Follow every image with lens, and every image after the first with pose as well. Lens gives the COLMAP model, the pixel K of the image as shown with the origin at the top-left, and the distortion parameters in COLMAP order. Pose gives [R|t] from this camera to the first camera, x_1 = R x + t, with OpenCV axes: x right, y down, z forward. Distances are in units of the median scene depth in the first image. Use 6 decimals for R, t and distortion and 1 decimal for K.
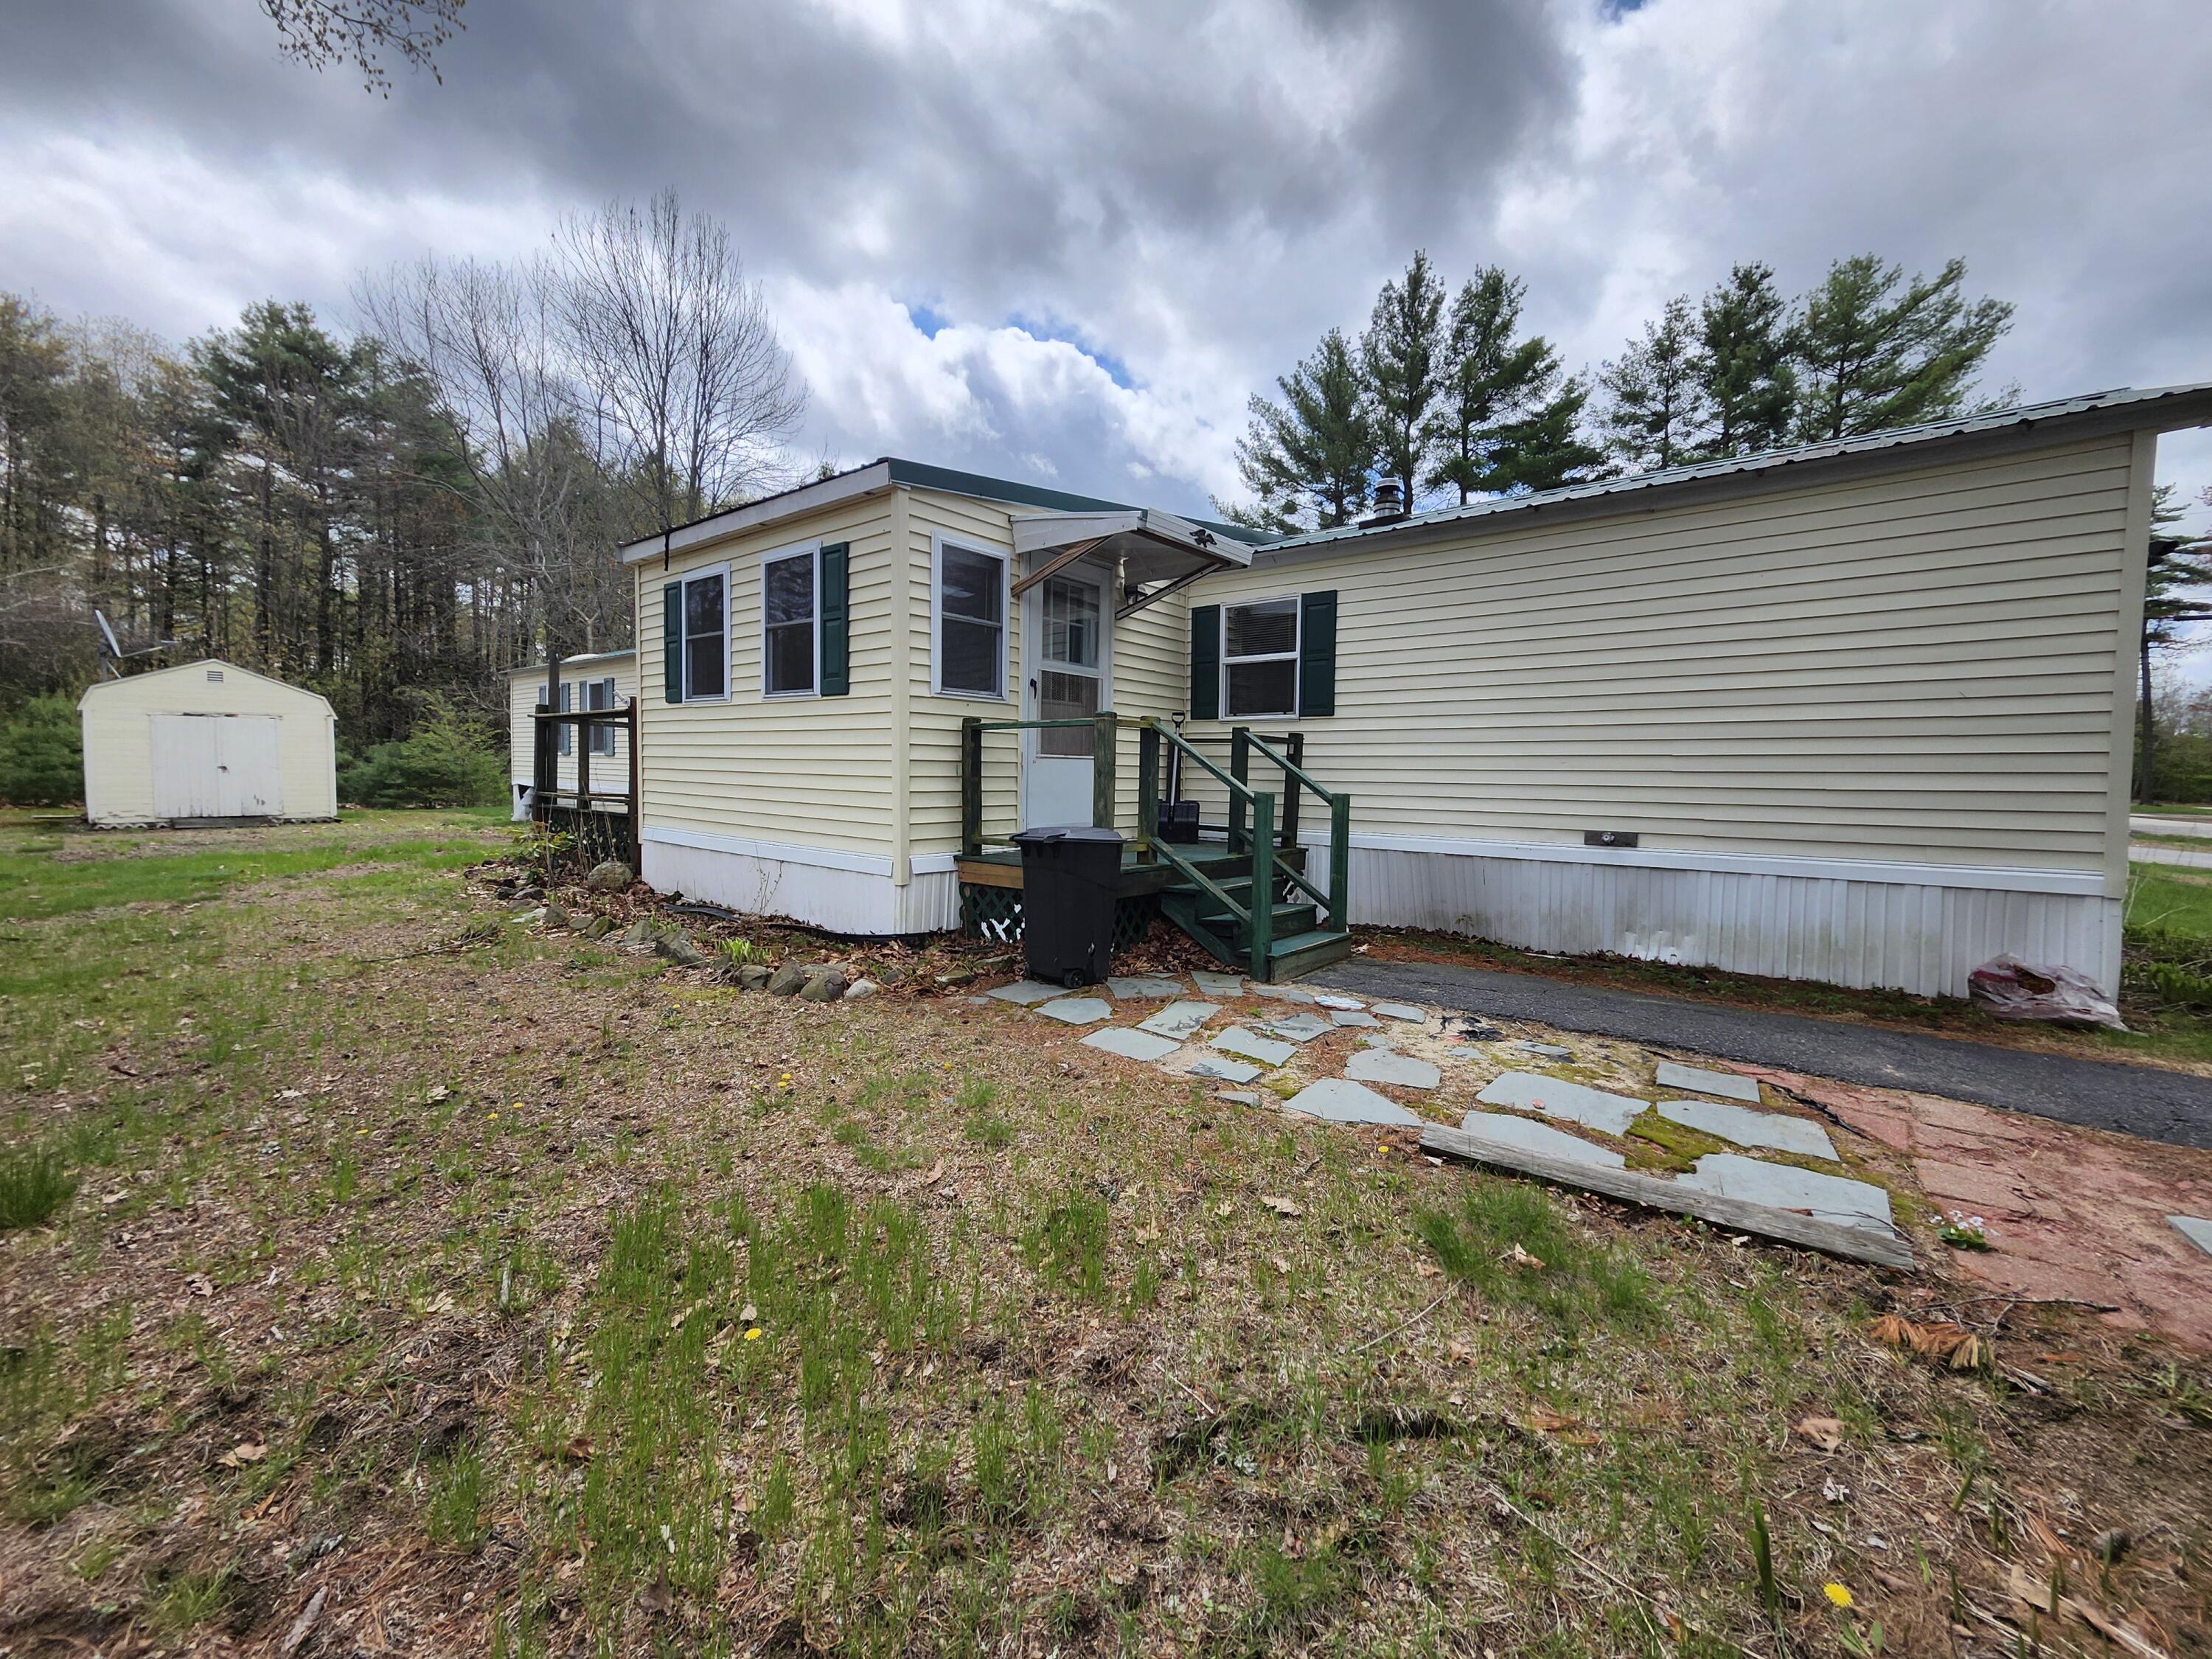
lens RADIAL K [[875.5, 0, 1130.8], [0, 875.5, 812.8], [0, 0, 1]] dist [-0.000646, 0.003306]
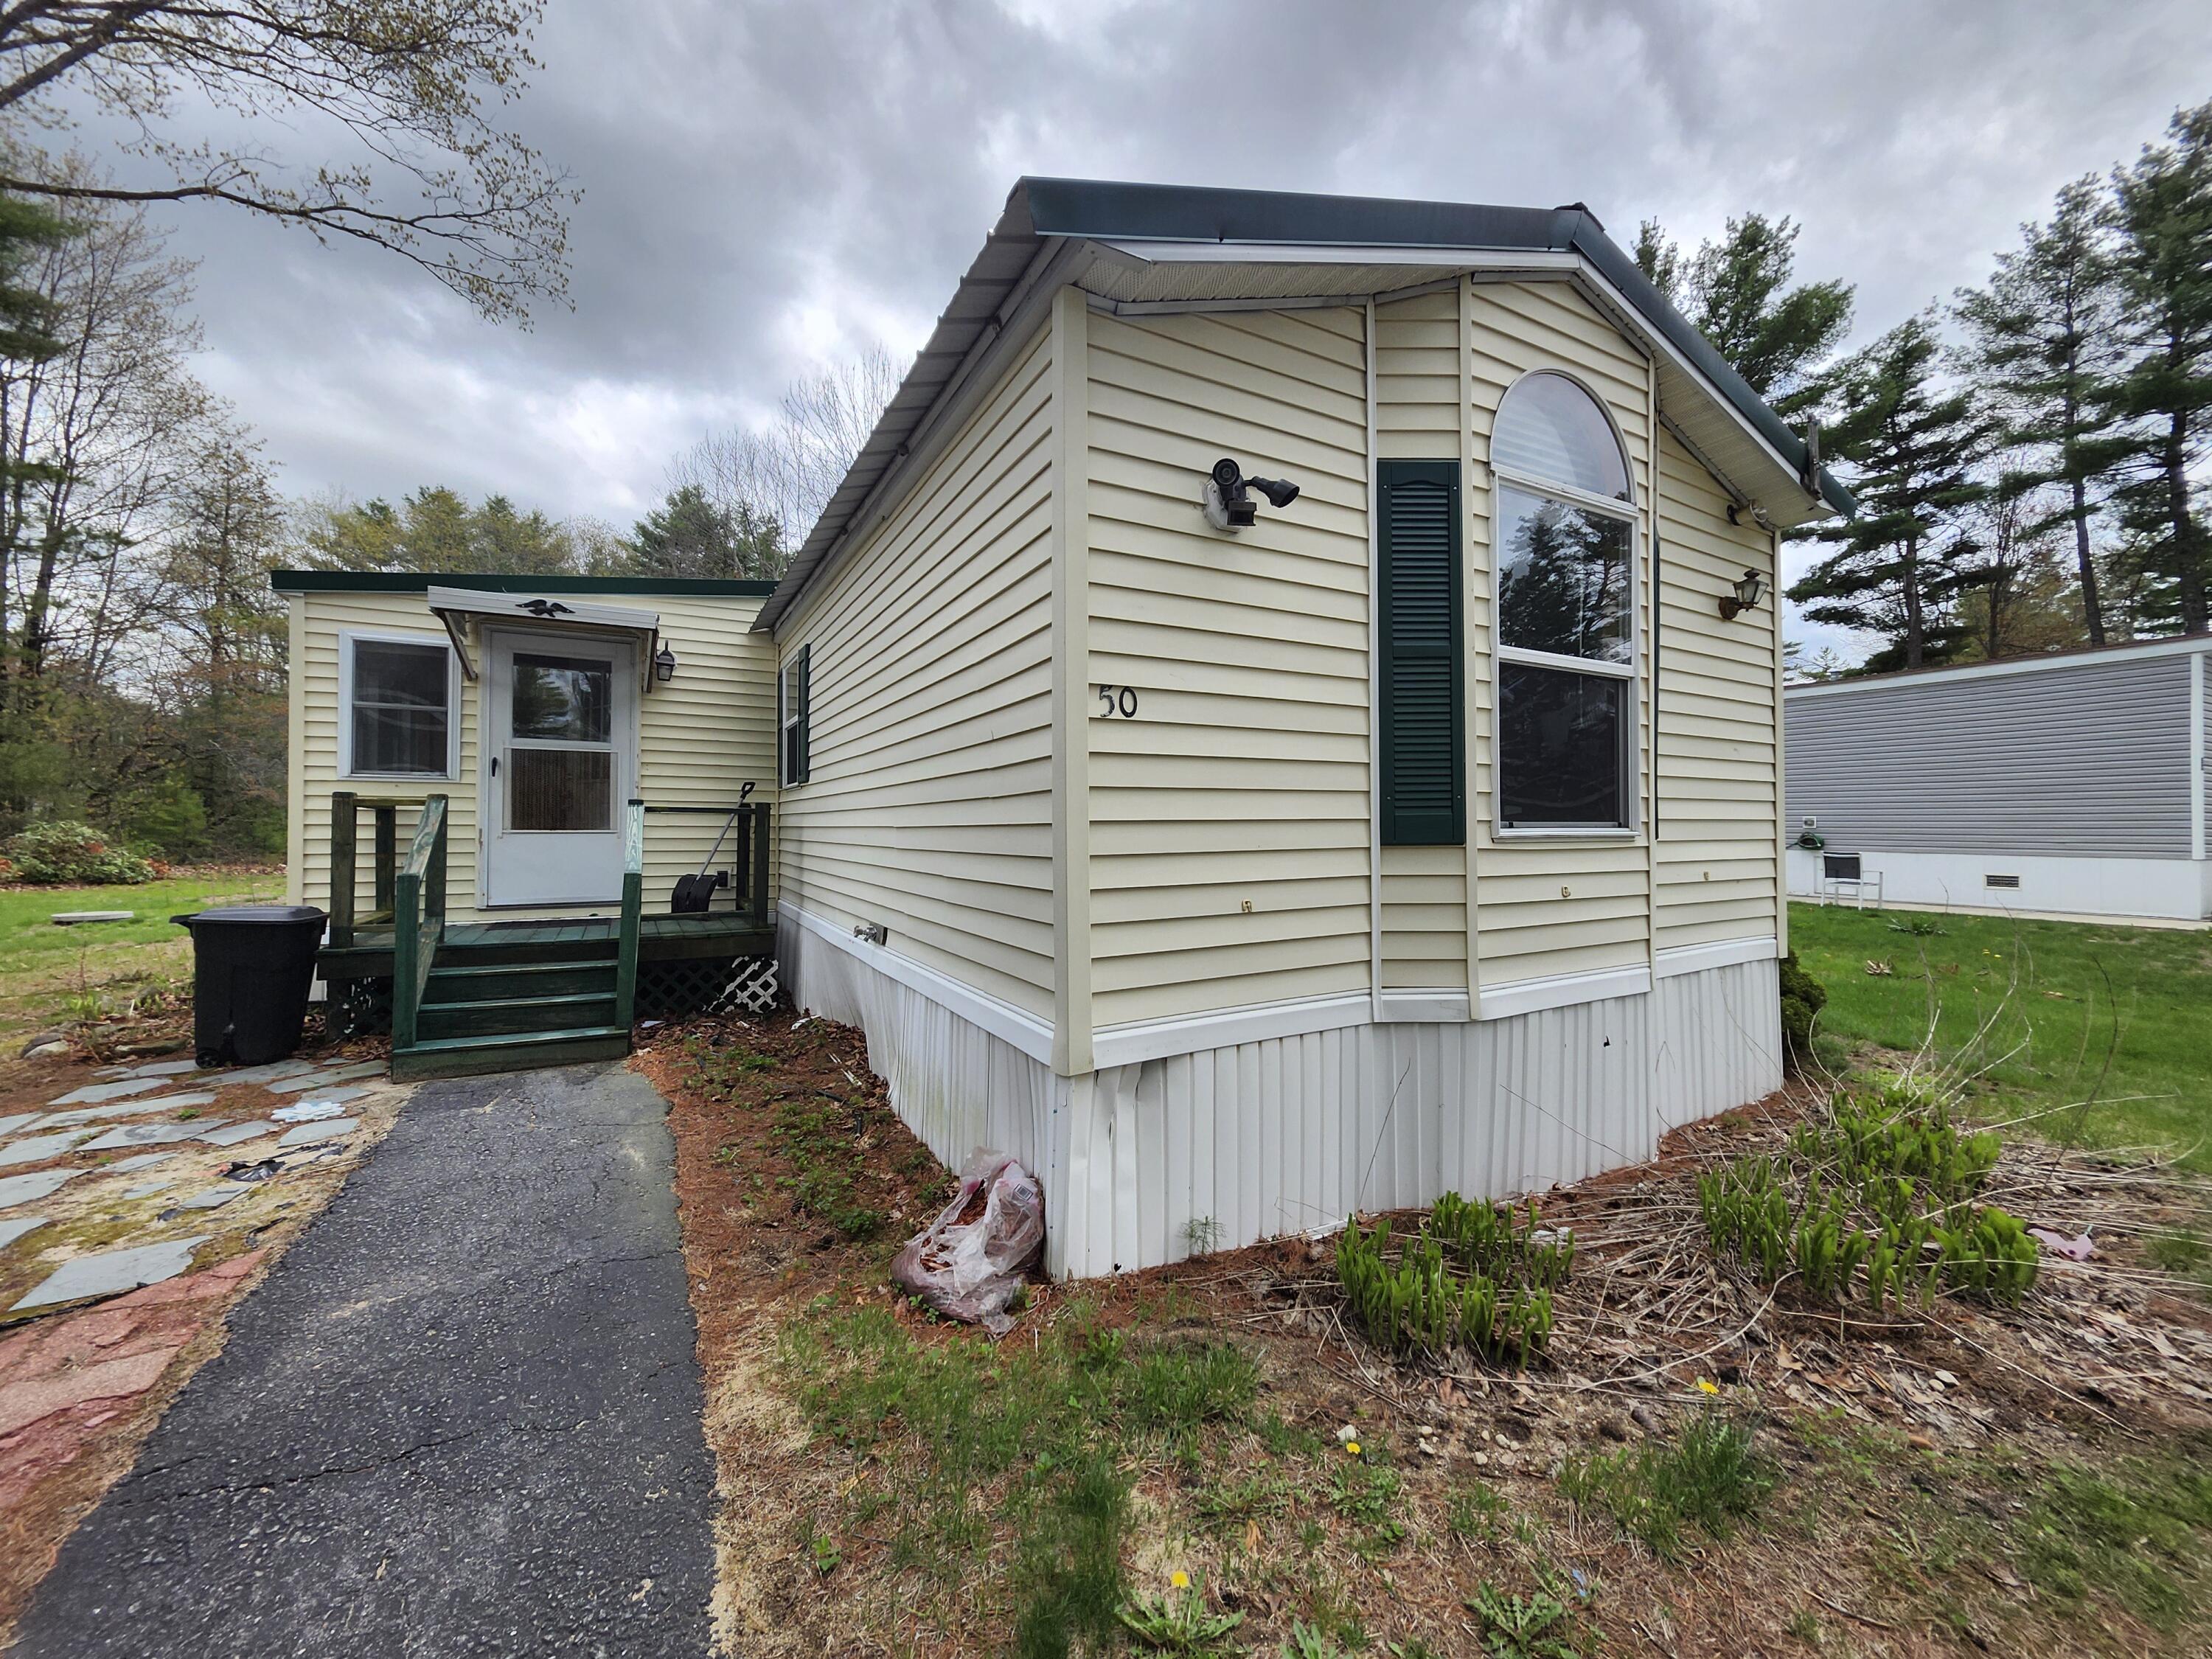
lens RADIAL K [[875.5, 0, 1130.8], [0, 875.5, 812.8], [0, 0, 1]] dist [-0.000646, 0.003306]
pose [[0.927893, -0.016738, -0.372471, 0.153450], [-0.008133, 0.997845, -0.065102, -0.004148], [0.372758, 0.063437, 0.925757, 0.051795]]
